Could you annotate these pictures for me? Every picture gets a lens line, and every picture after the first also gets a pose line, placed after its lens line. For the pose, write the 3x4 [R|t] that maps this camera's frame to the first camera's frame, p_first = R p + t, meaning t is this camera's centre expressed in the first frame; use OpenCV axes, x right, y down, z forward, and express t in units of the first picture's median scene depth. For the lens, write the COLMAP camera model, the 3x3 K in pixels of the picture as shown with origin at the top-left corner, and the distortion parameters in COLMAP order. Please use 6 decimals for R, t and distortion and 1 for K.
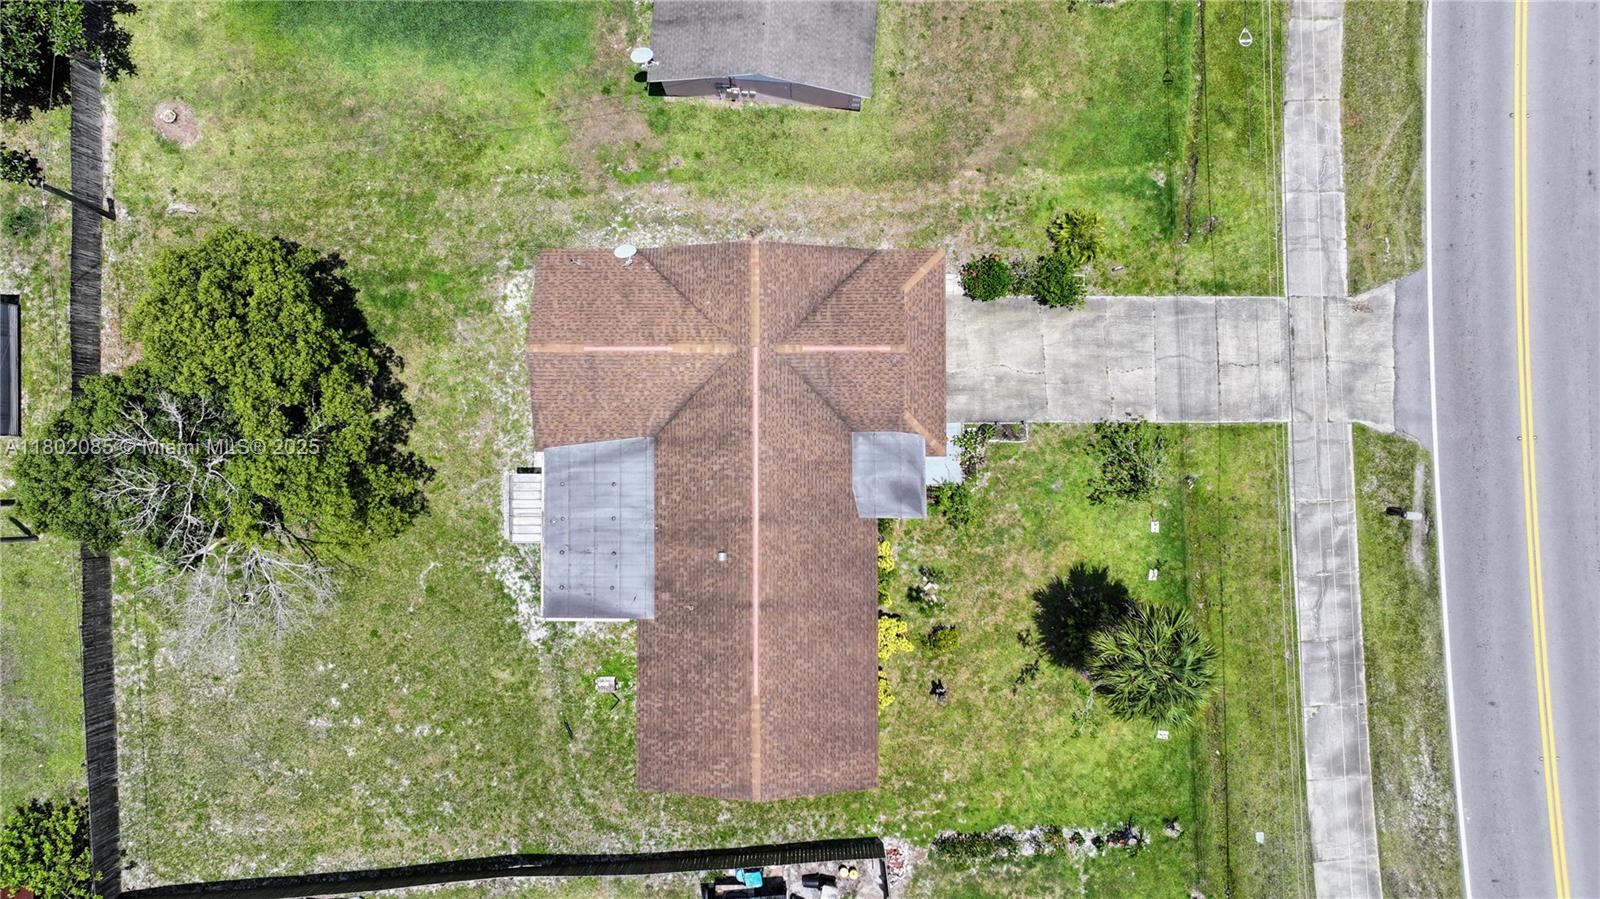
lens RADIAL K [[1200.3, 0, 800.0], [0, 1200.3, 449.5], [0, 0, 1]] dist [0.006685, -0.013982]
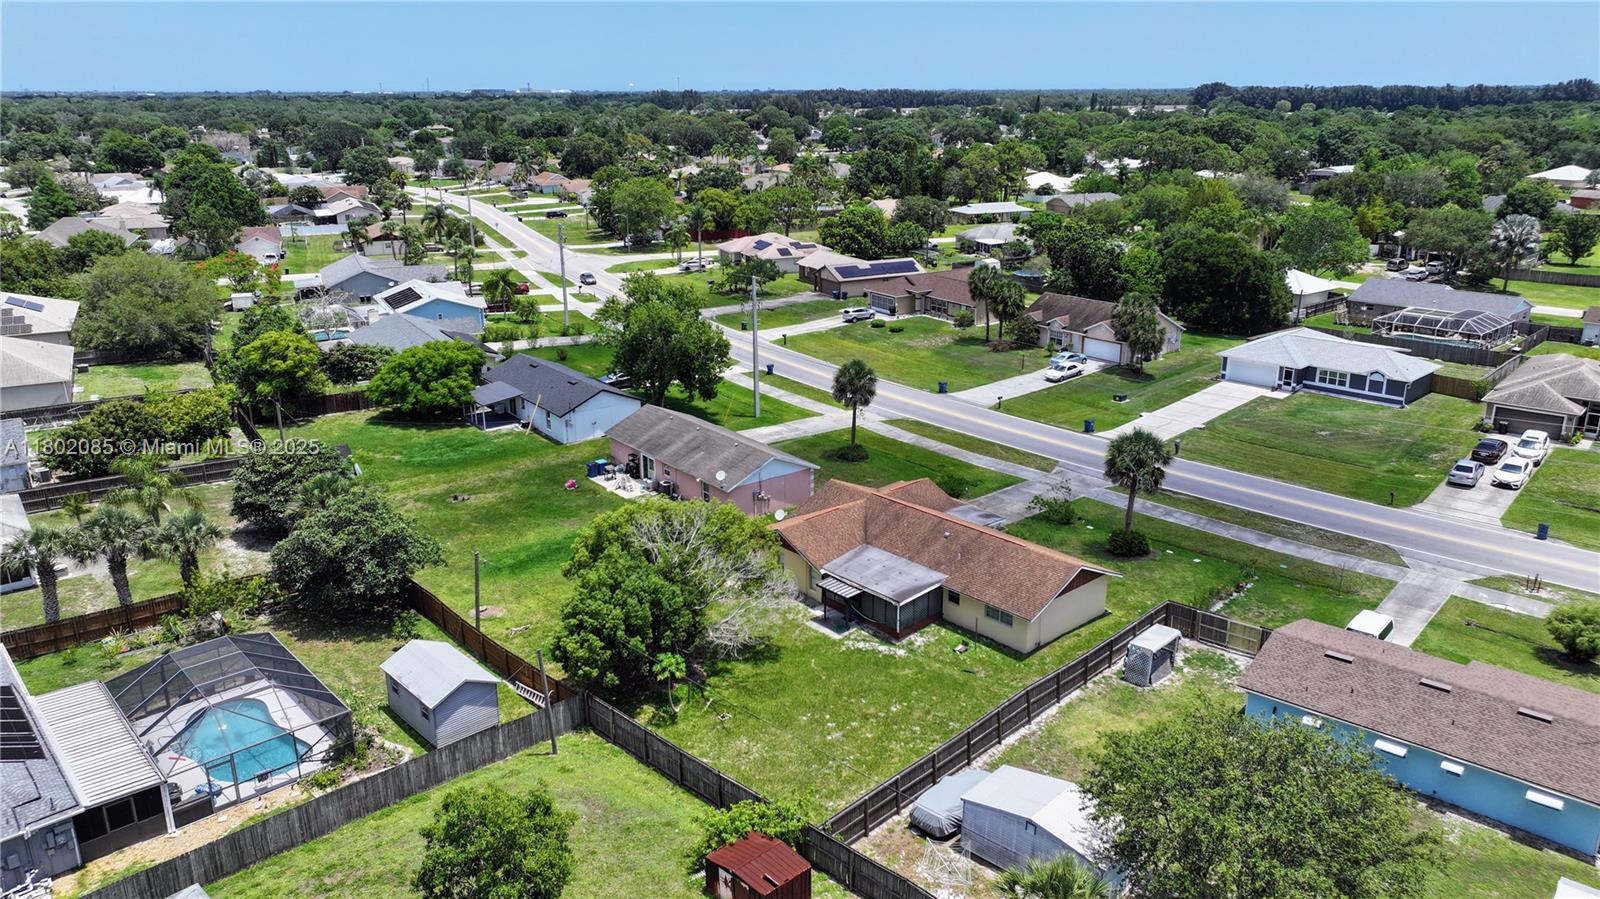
lens RADIAL K [[1118.3, 0, 800.0], [0, 1118.3, 449.5], [0, 0, 1]] dist [0.000935, 0.007642]
pose [[0.740939, -0.205890, 0.639233, -1.096157], [0.671267, 0.255761, -0.695692, 0.925785], [-0.020255, 0.944561, 0.327711, 0.347662]]
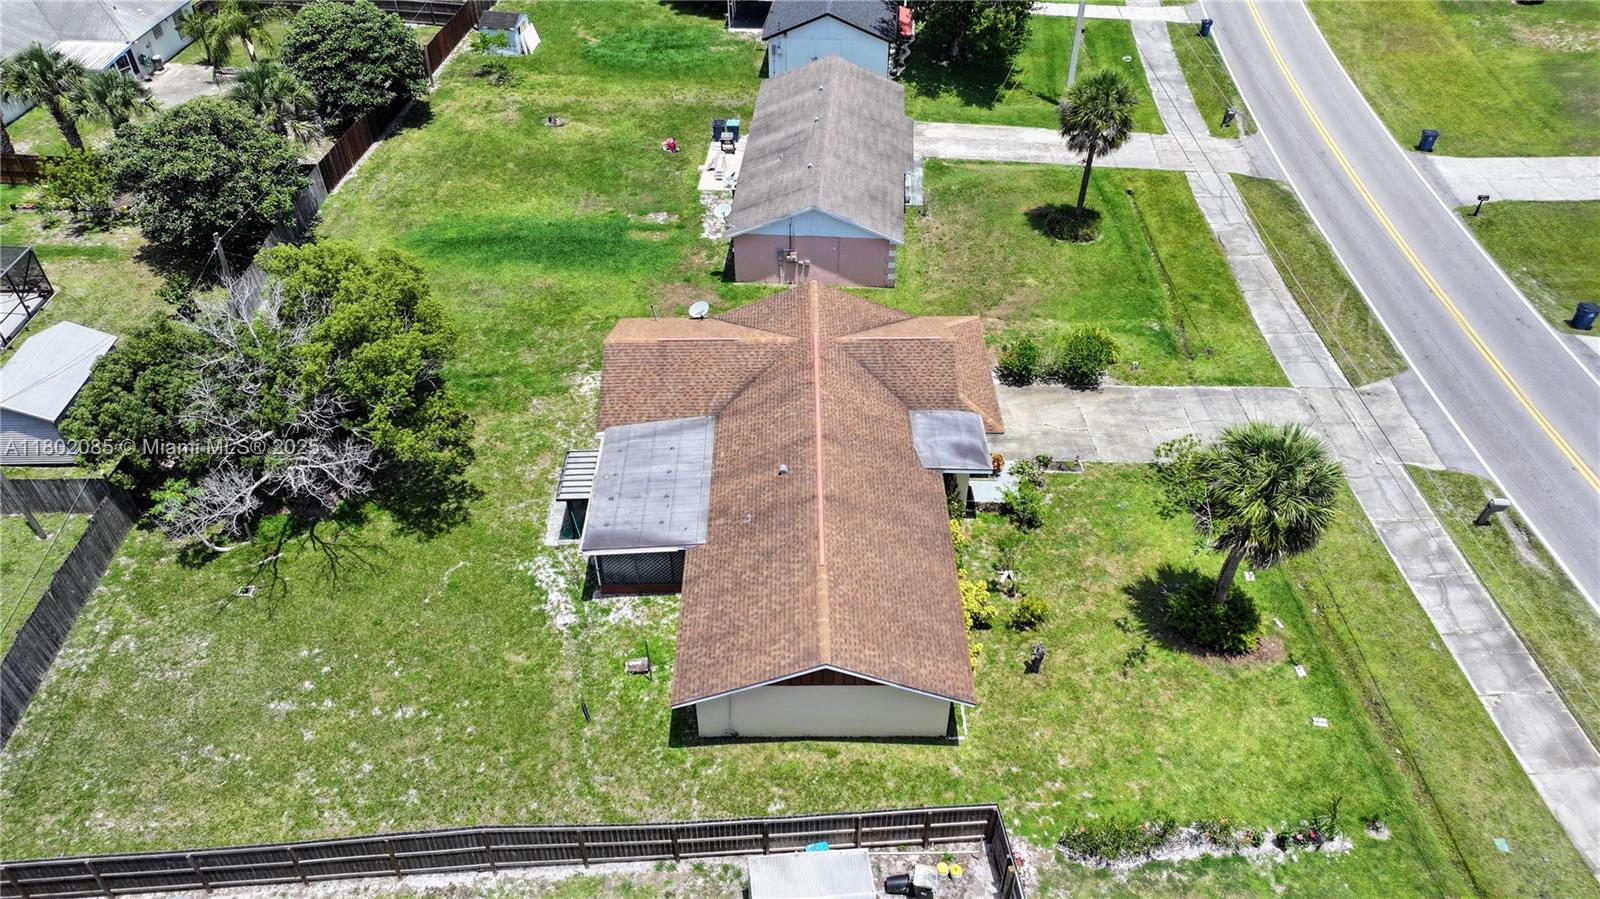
lens RADIAL K [[1118.3, 0, 800.0], [0, 1118.3, 449.5], [0, 0, 1]] dist [0.000935, 0.007642]
pose [[0.999993, -0.002112, 0.002977, -0.049896], [0.003620, 0.678327, -0.734752, 0.667988], [-0.000468, 0.734758, 0.678330, 0.356756]]
